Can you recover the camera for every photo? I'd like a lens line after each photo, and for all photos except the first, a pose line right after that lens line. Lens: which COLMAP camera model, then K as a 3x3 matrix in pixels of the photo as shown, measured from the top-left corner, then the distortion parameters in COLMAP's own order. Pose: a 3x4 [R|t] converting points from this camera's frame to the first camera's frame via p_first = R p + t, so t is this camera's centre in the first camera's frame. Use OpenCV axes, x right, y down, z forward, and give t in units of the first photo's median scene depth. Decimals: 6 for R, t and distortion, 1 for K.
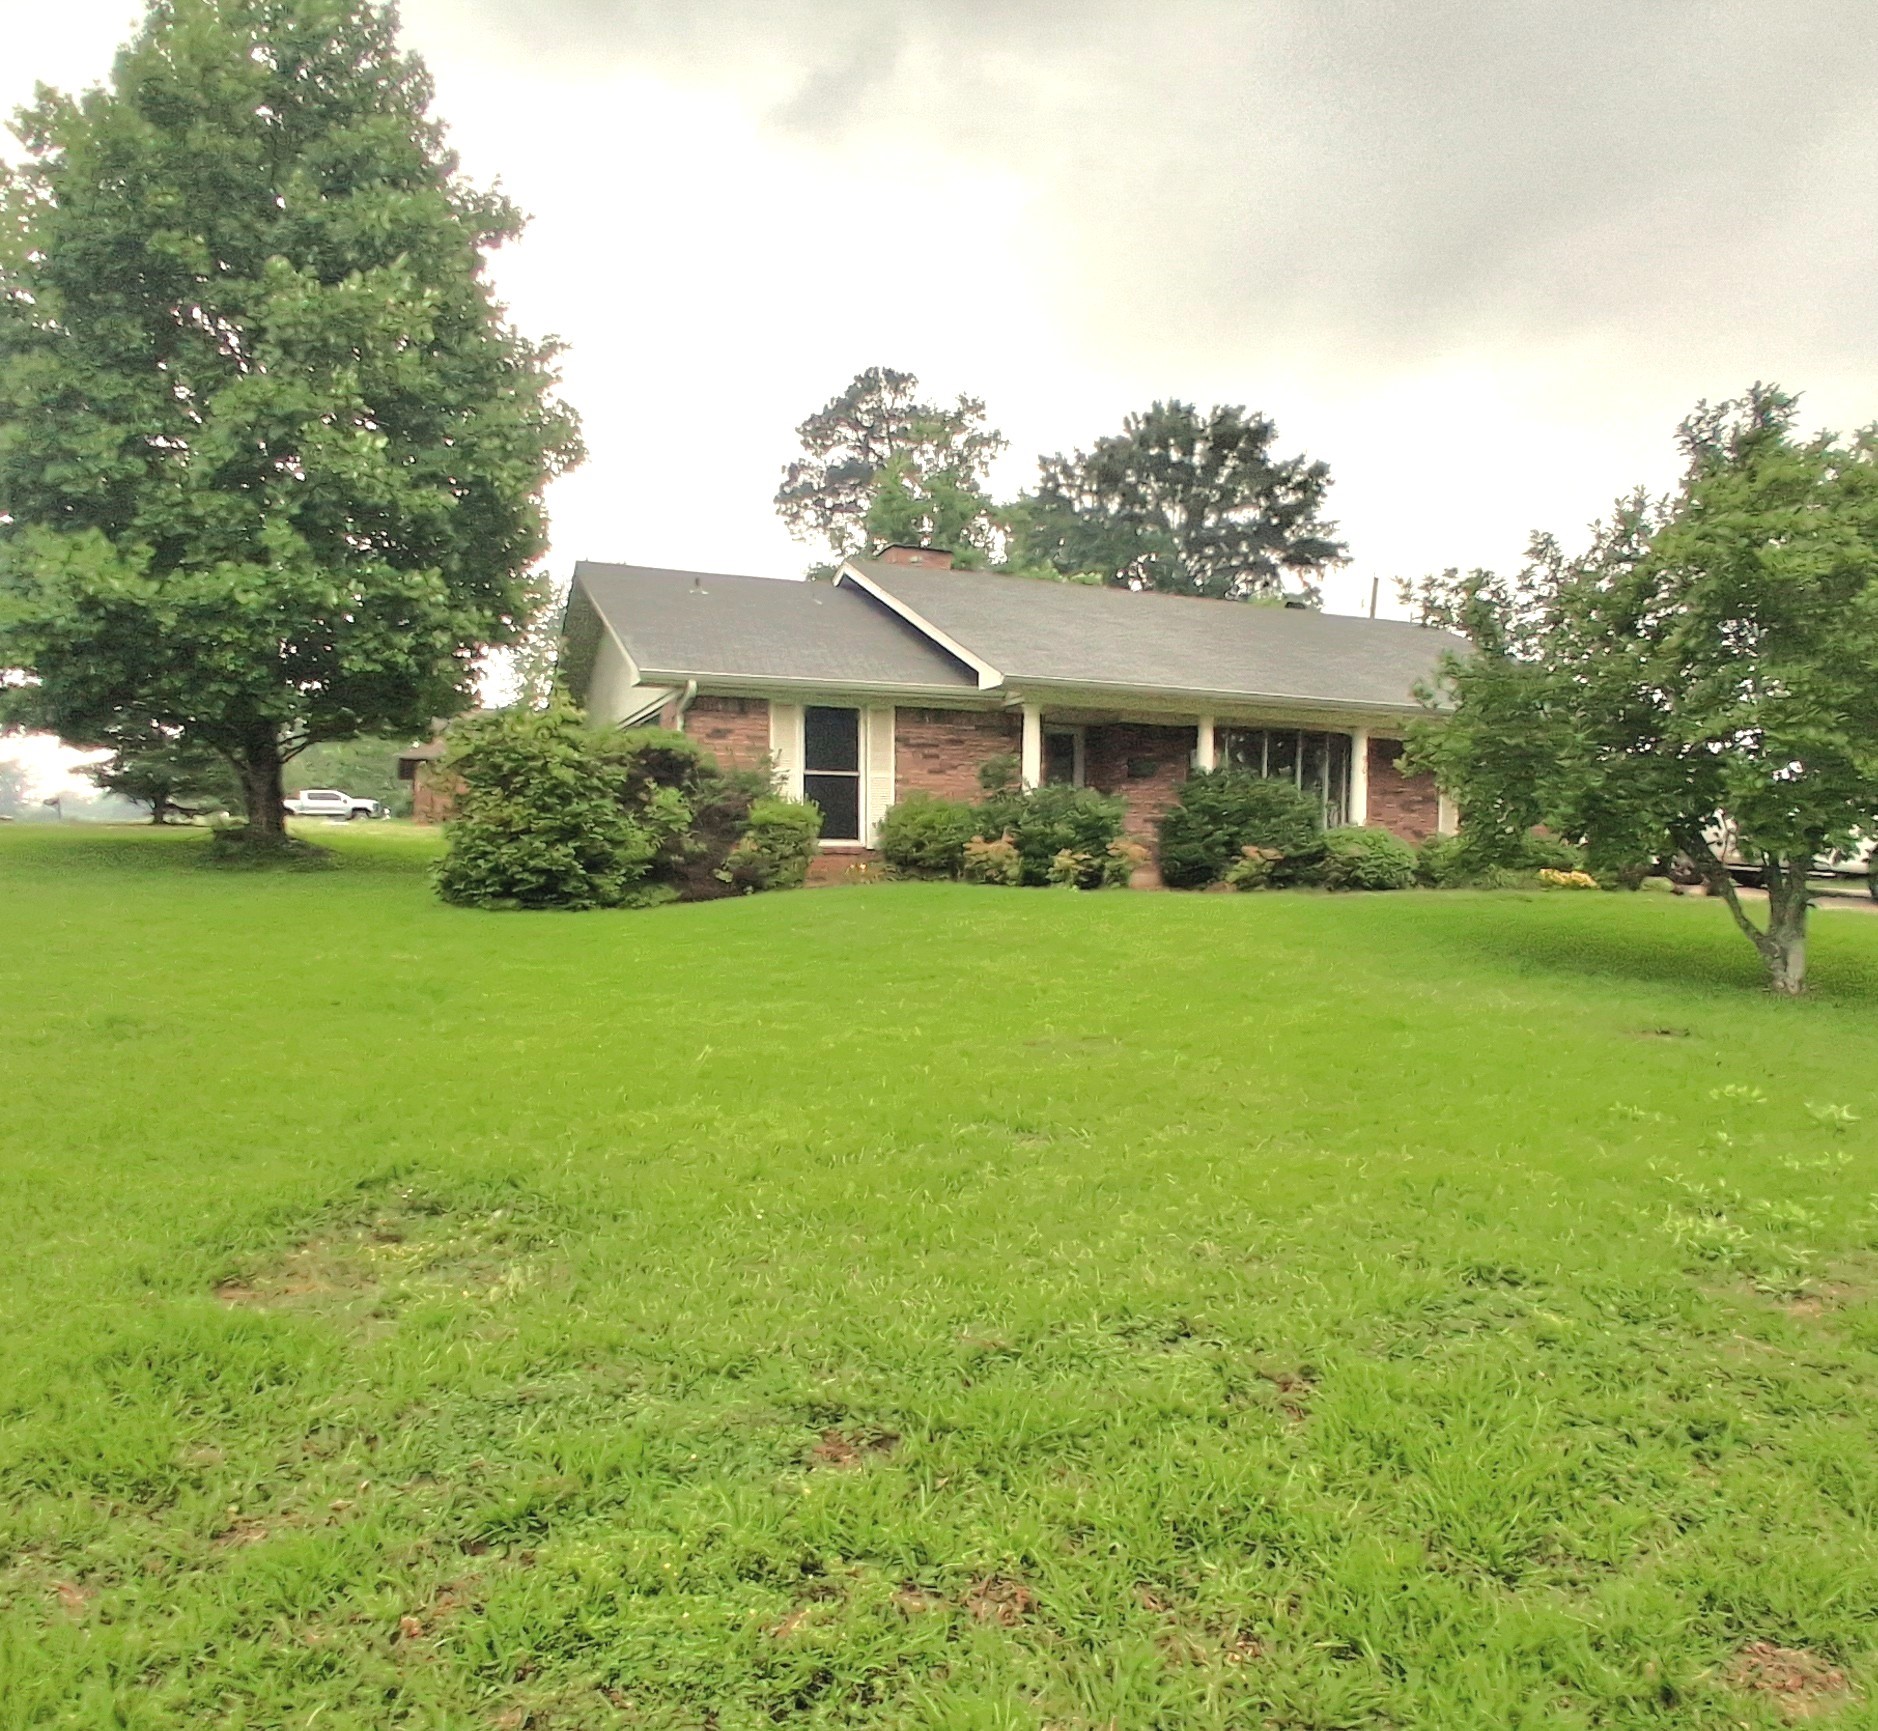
lens RADIAL K [[1243.2, 0, 990.9], [0, 1243.2, 955.5], [0, 0, 1]] dist [0.002001, -0.023738]
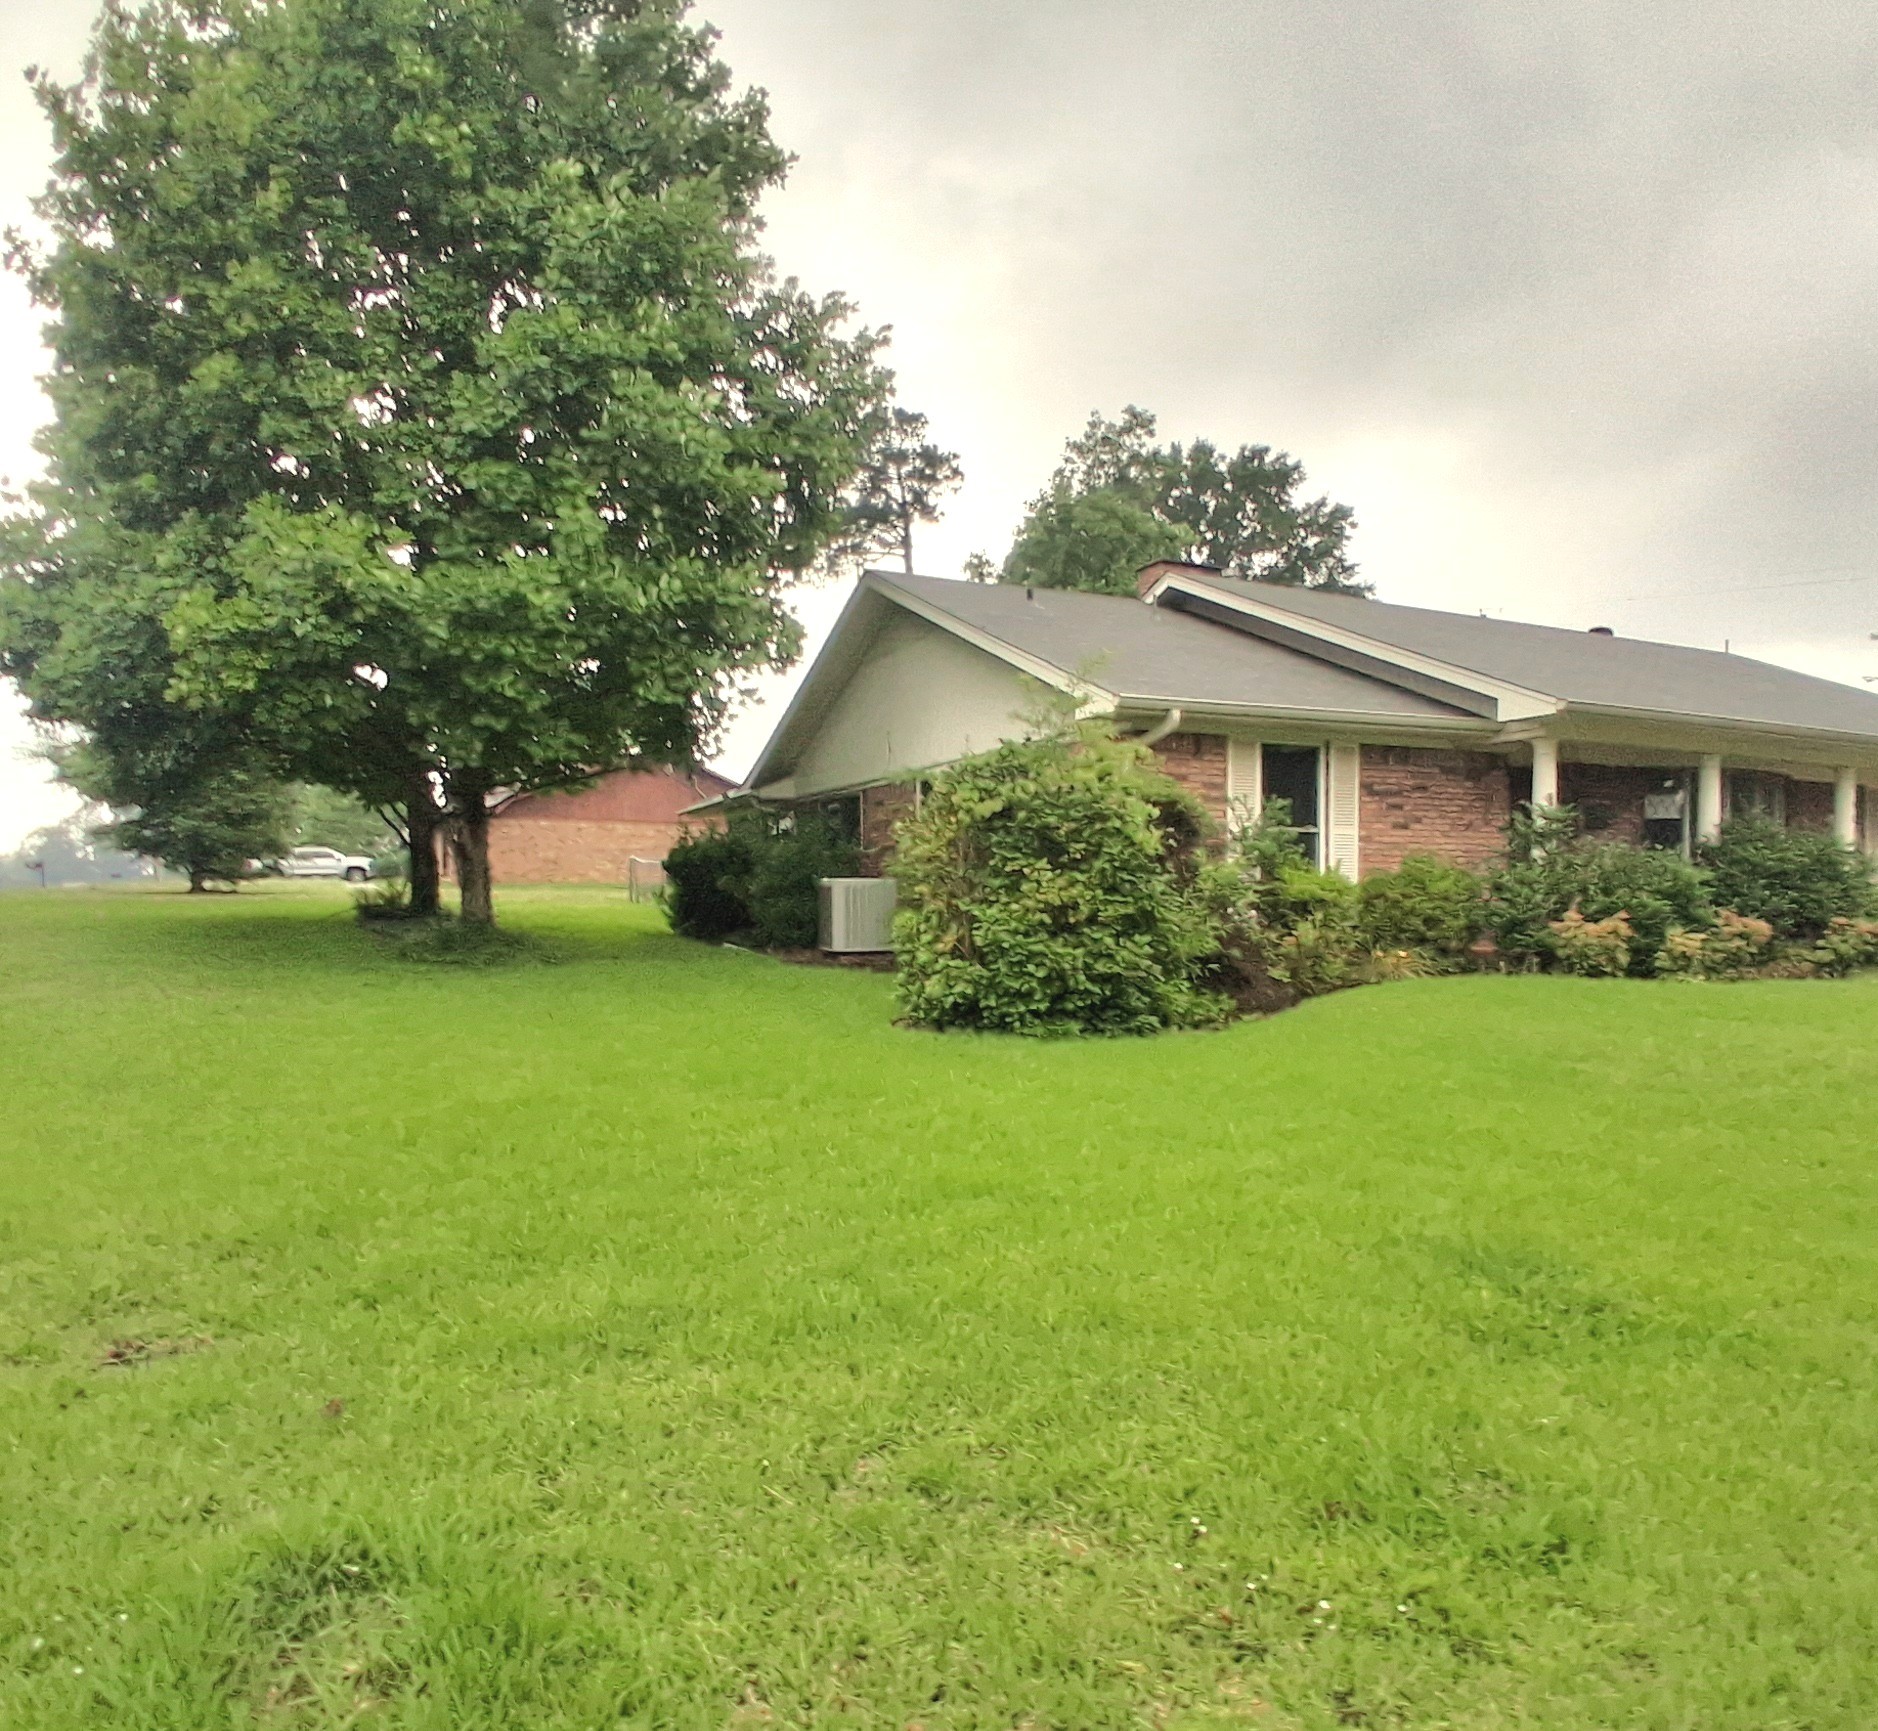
lens RADIAL K [[1243.2, 0, 990.9], [0, 1243.2, 955.5], [0, 0, 1]] dist [0.002001, -0.023738]
pose [[0.998648, -0.014977, 0.049788, -0.296028], [0.016874, 0.999139, -0.037899, -0.035734], [-0.049177, 0.038688, 0.998040, 0.203721]]
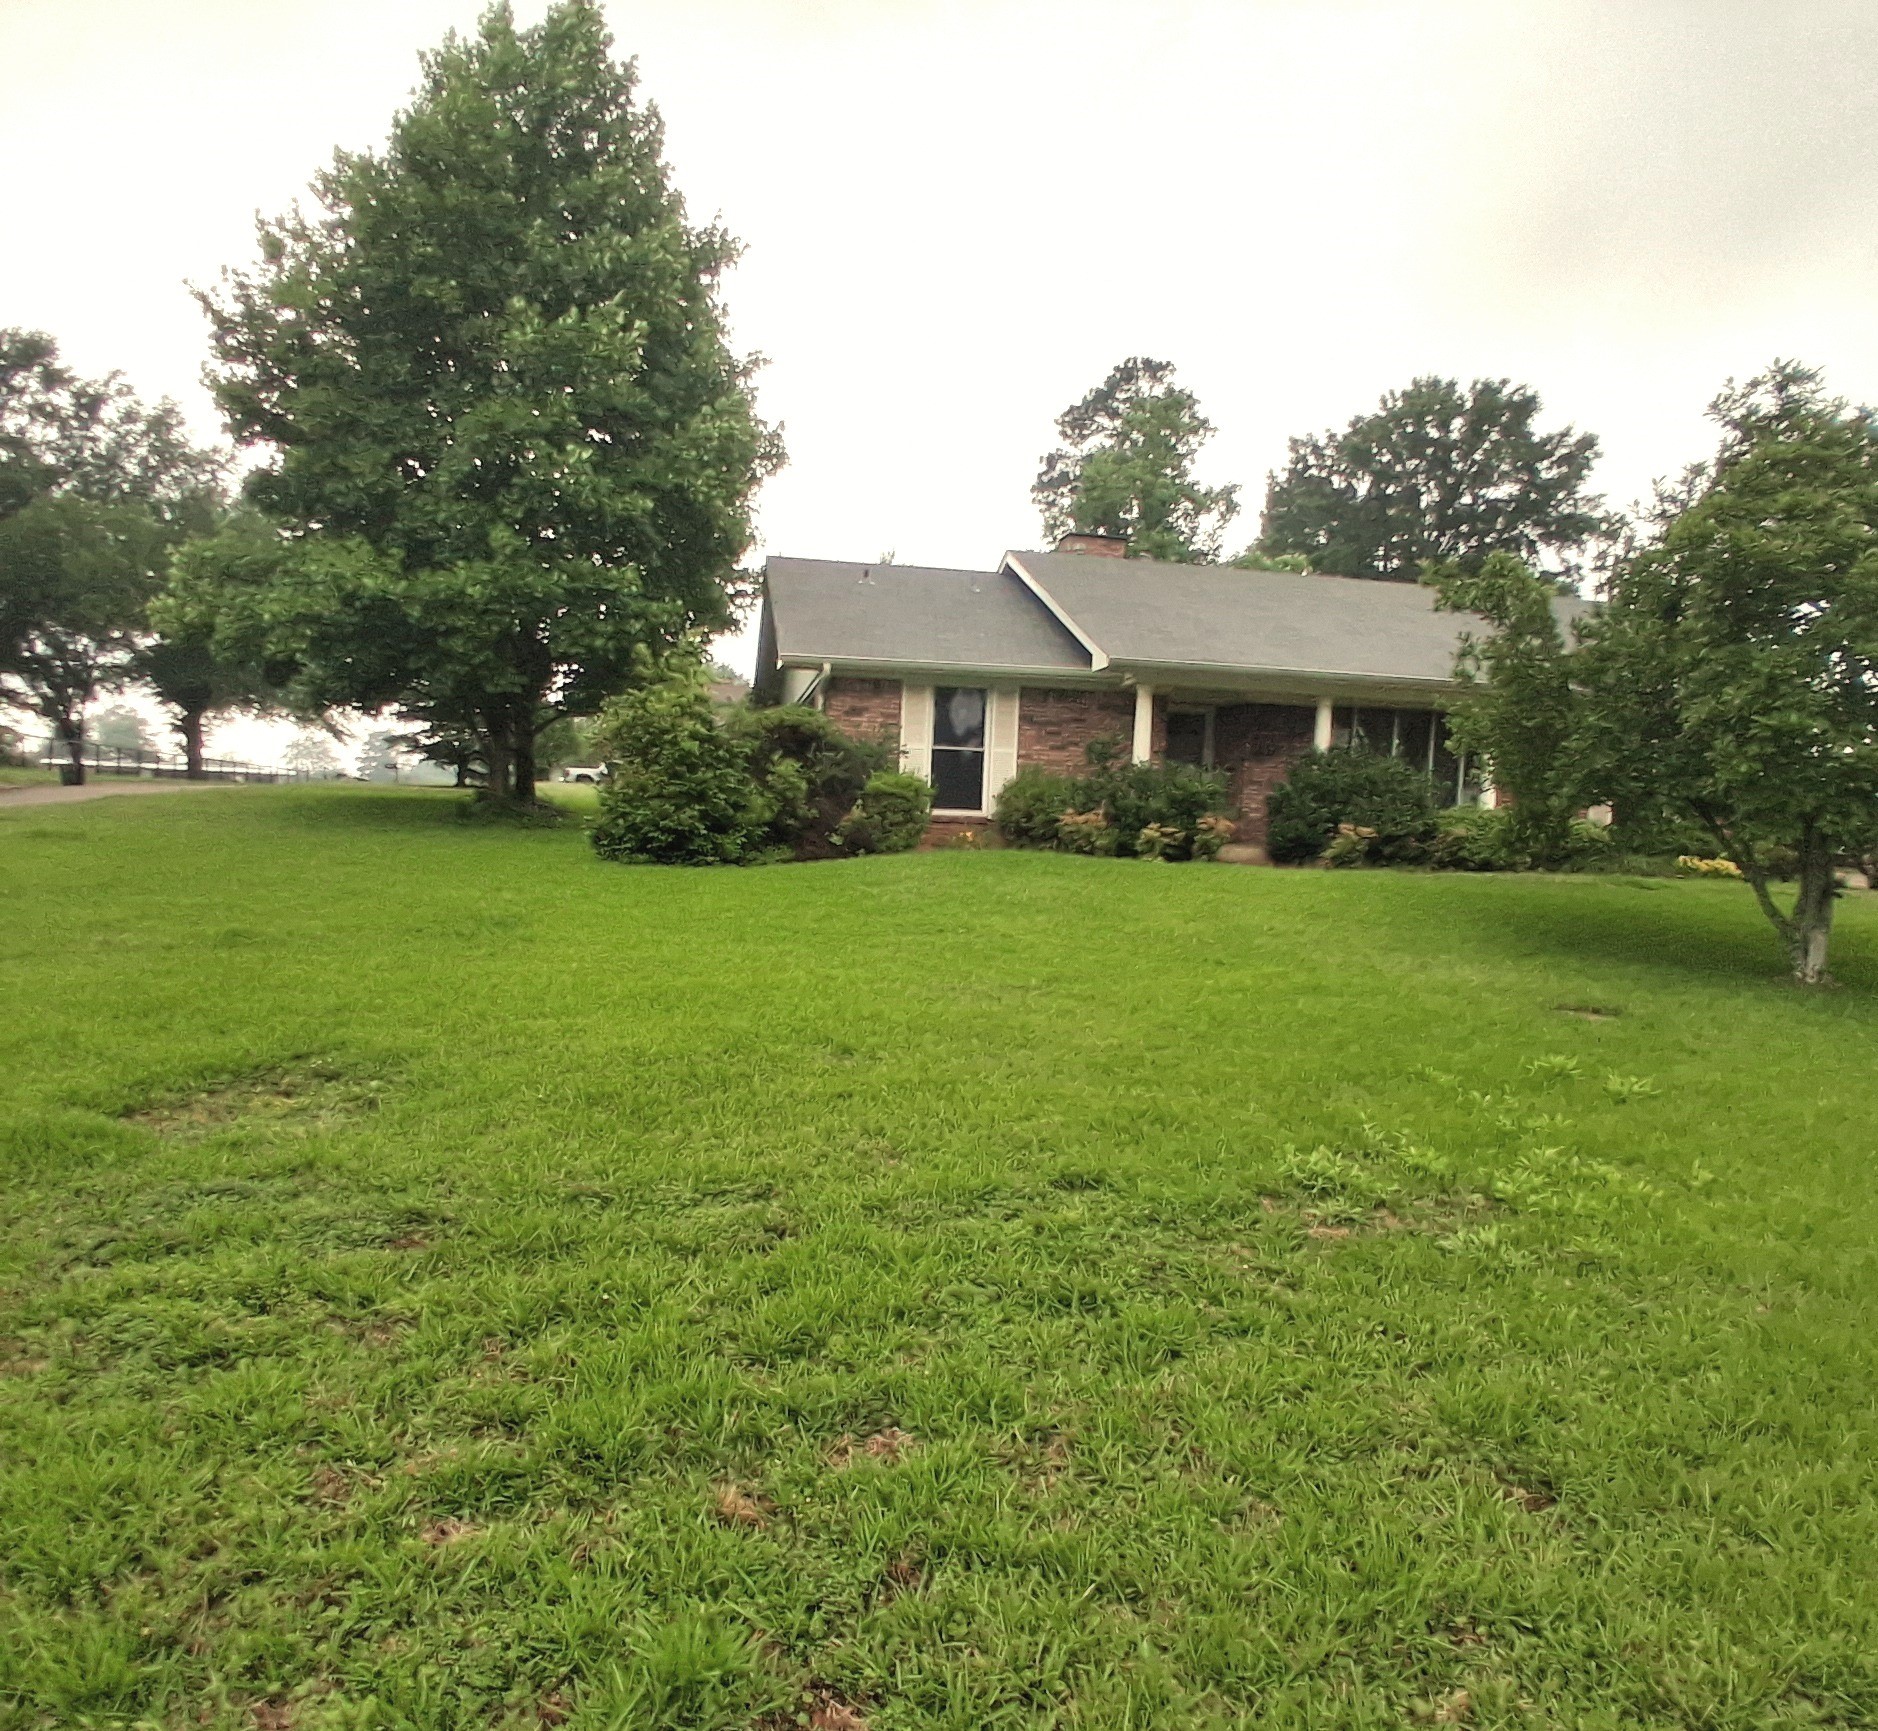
lens RADIAL K [[1213.7, 0, 1025.7], [0, 1213.7, 928.5], [0, 0, 1]] dist [-0.002691, -0.005447]
pose [[0.981760, 0.038803, -0.186124, 0.111699], [-0.038814, 0.999240, 0.003588, 0.003828], [0.186122, 0.003702, 0.982520, -0.024745]]
